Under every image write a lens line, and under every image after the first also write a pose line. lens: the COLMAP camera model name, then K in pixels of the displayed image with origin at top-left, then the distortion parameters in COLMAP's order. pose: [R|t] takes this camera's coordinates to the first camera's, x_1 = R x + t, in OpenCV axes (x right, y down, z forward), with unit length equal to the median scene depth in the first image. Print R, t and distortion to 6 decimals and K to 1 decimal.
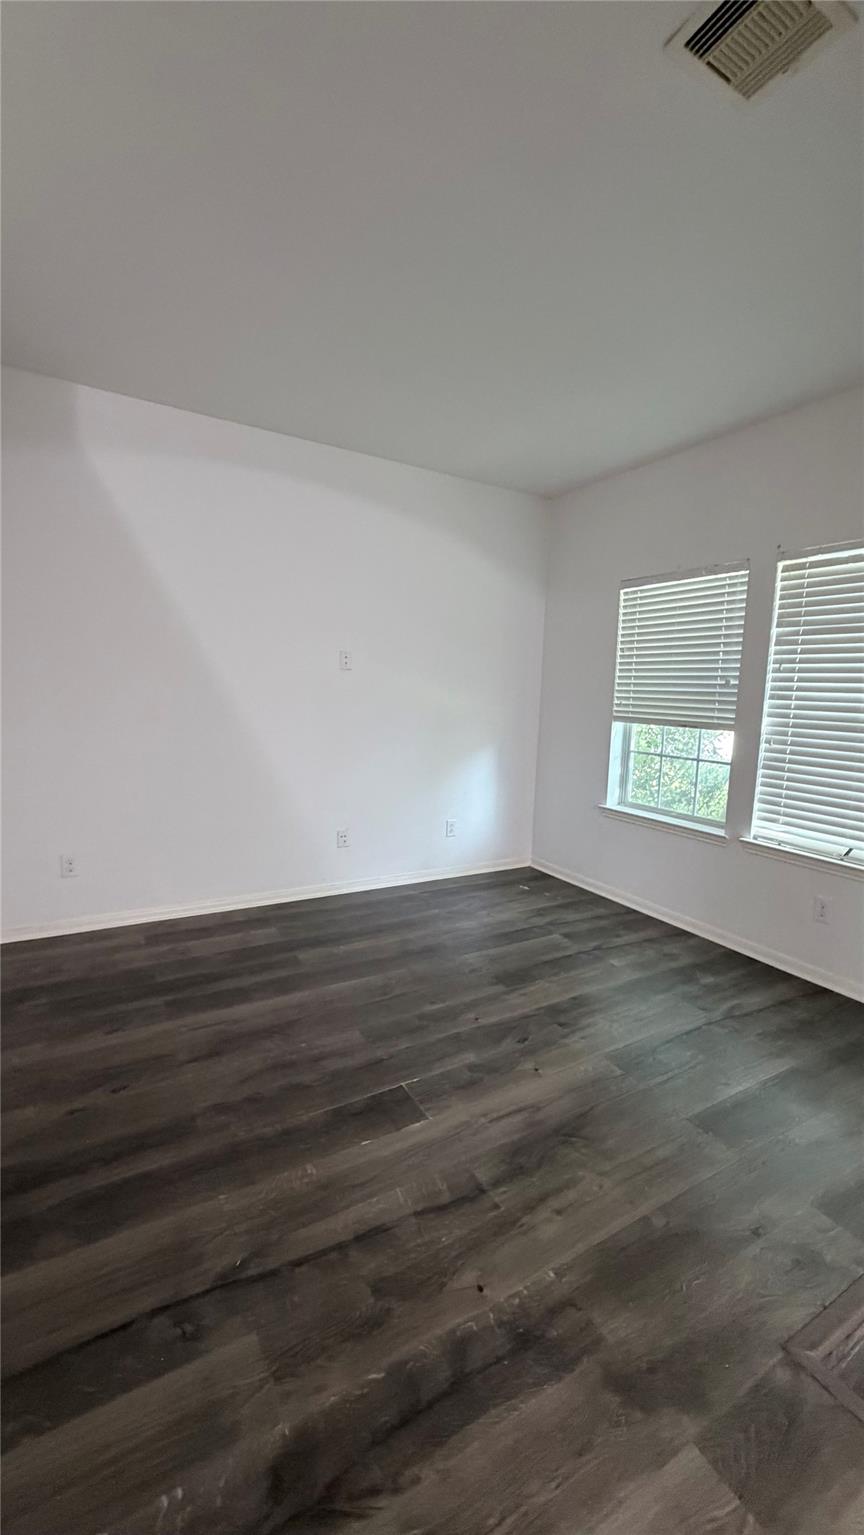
lens RADIAL K [[612.9, 0, 432.0], [0, 612.9, 767.5], [0, 0, 1]] dist [-0.000335, 0.000366]
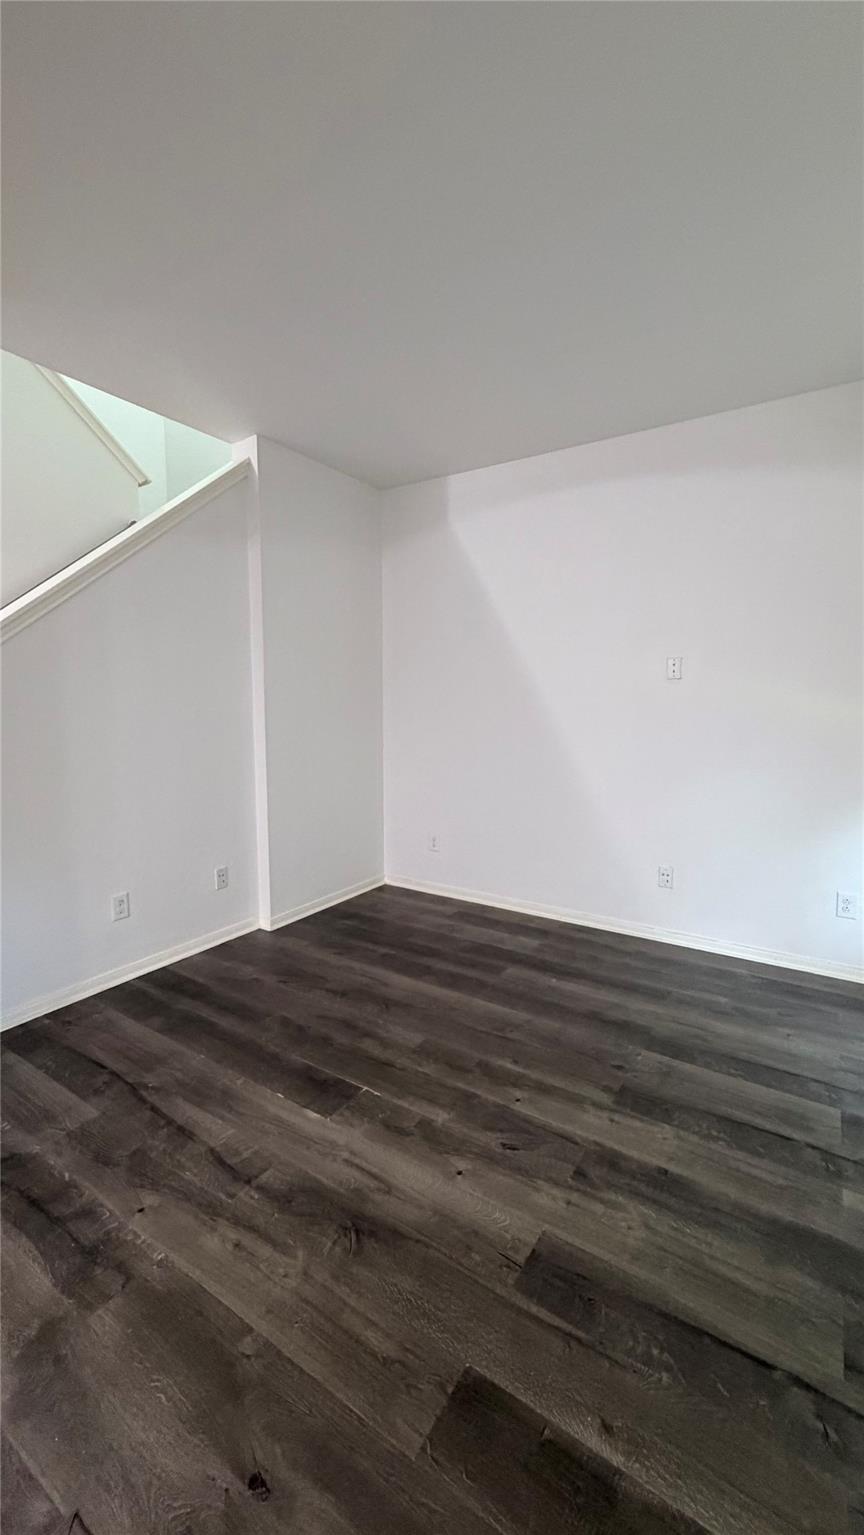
lens RADIAL K [[612.9, 0, 432.0], [0, 612.9, 767.5], [0, 0, 1]] dist [-0.000335, 0.000366]
pose [[0.443907, 0.066877, -0.893574, 0.807657], [-0.097838, 0.994866, 0.025855, -0.045144], [0.890716, 0.075948, 0.448171, 0.558722]]
